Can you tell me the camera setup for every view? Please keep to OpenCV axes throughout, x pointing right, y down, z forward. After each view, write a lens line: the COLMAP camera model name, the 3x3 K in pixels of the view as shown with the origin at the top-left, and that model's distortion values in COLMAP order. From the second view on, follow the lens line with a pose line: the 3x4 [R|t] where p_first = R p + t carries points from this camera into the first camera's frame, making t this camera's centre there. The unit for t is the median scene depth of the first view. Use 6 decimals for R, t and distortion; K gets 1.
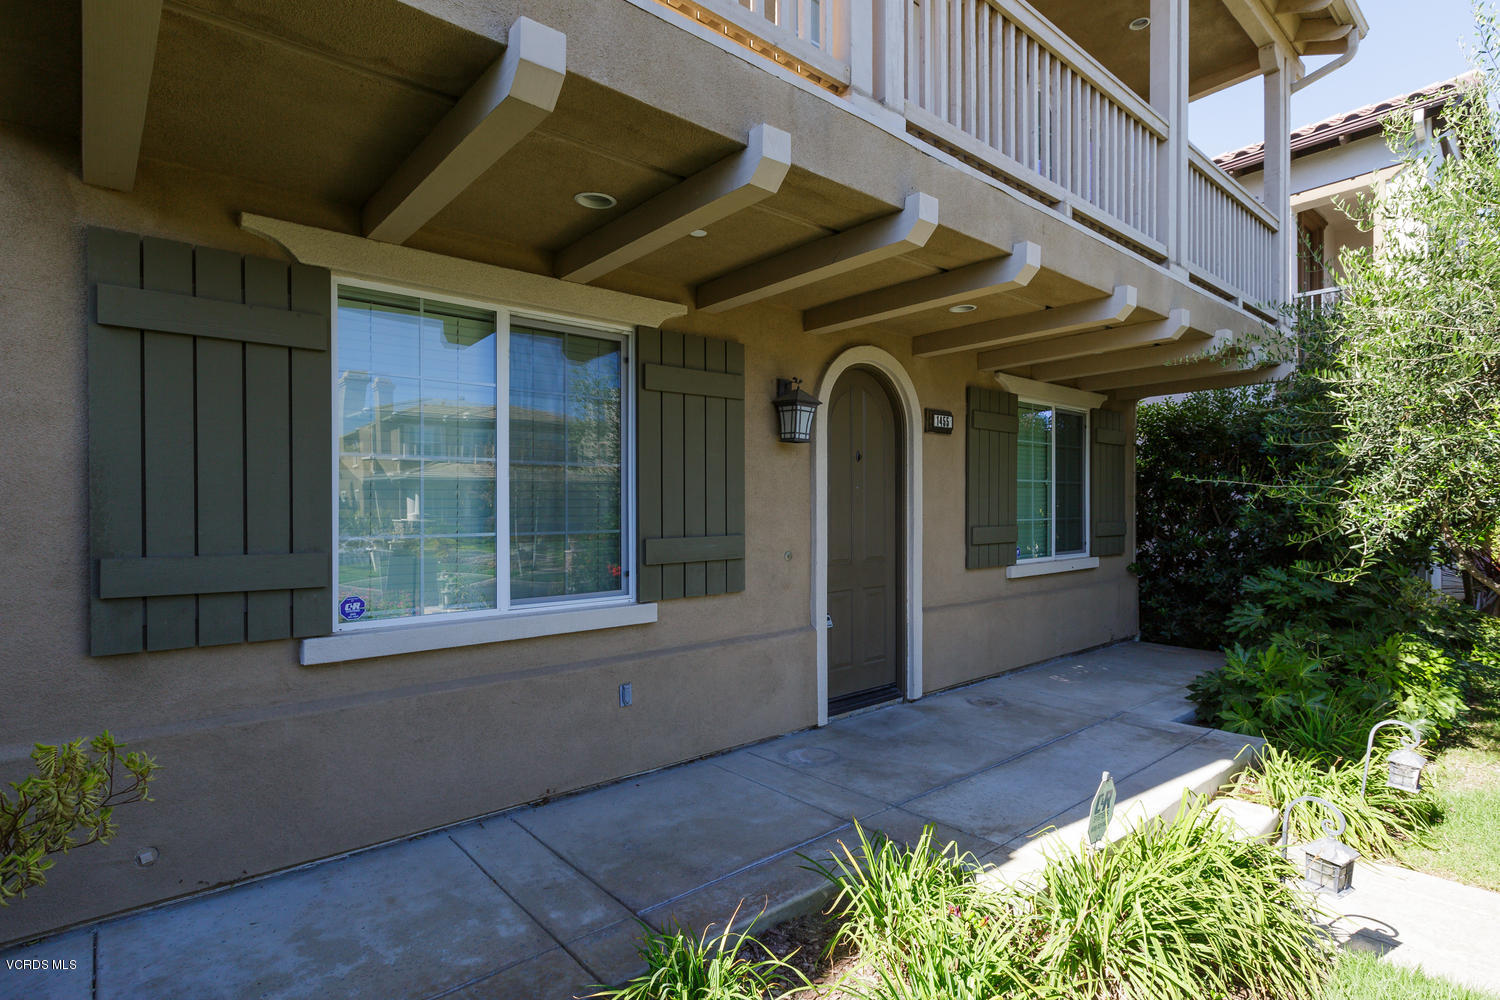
lens RADIAL K [[744.3, 0, 753.8], [0, 744.3, 501.4], [0, 0, 1]] dist [-0.006835, 0.001395]
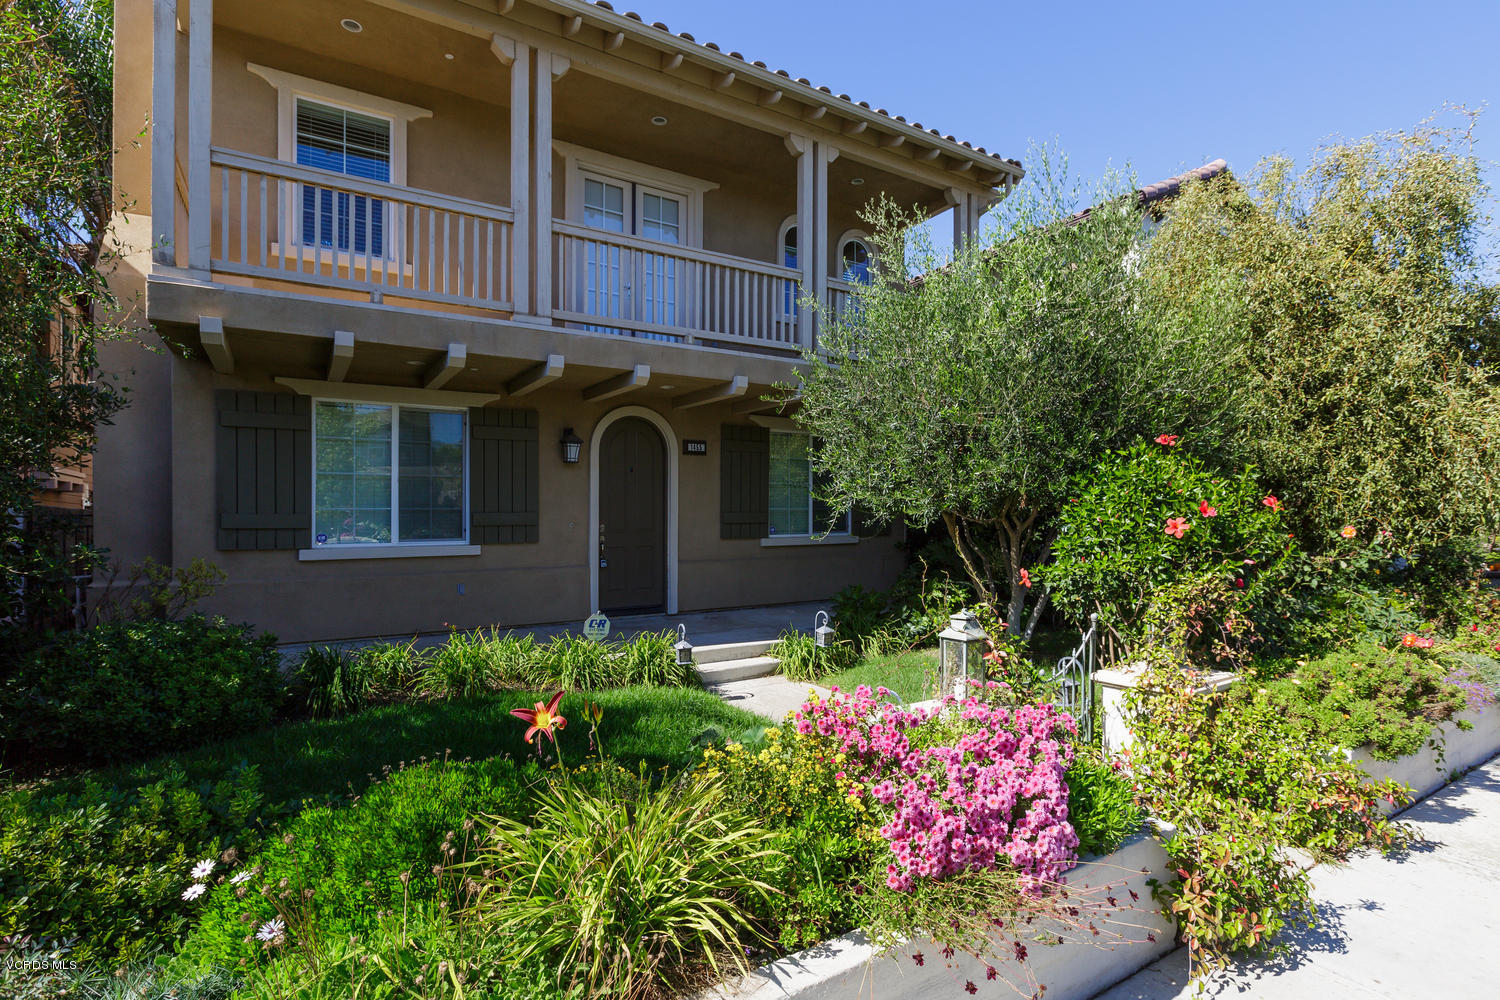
lens RADIAL K [[744.3, 0, 767.2], [0, 744.3, 490.8], [0, 0, 1]] dist [-0.006835, 0.001395]
pose [[0.987389, 0.004770, -0.158240, 0.946242], [-0.006995, 0.999884, -0.013507, 0.013330], [0.158157, 0.014443, 0.987308, -0.846464]]
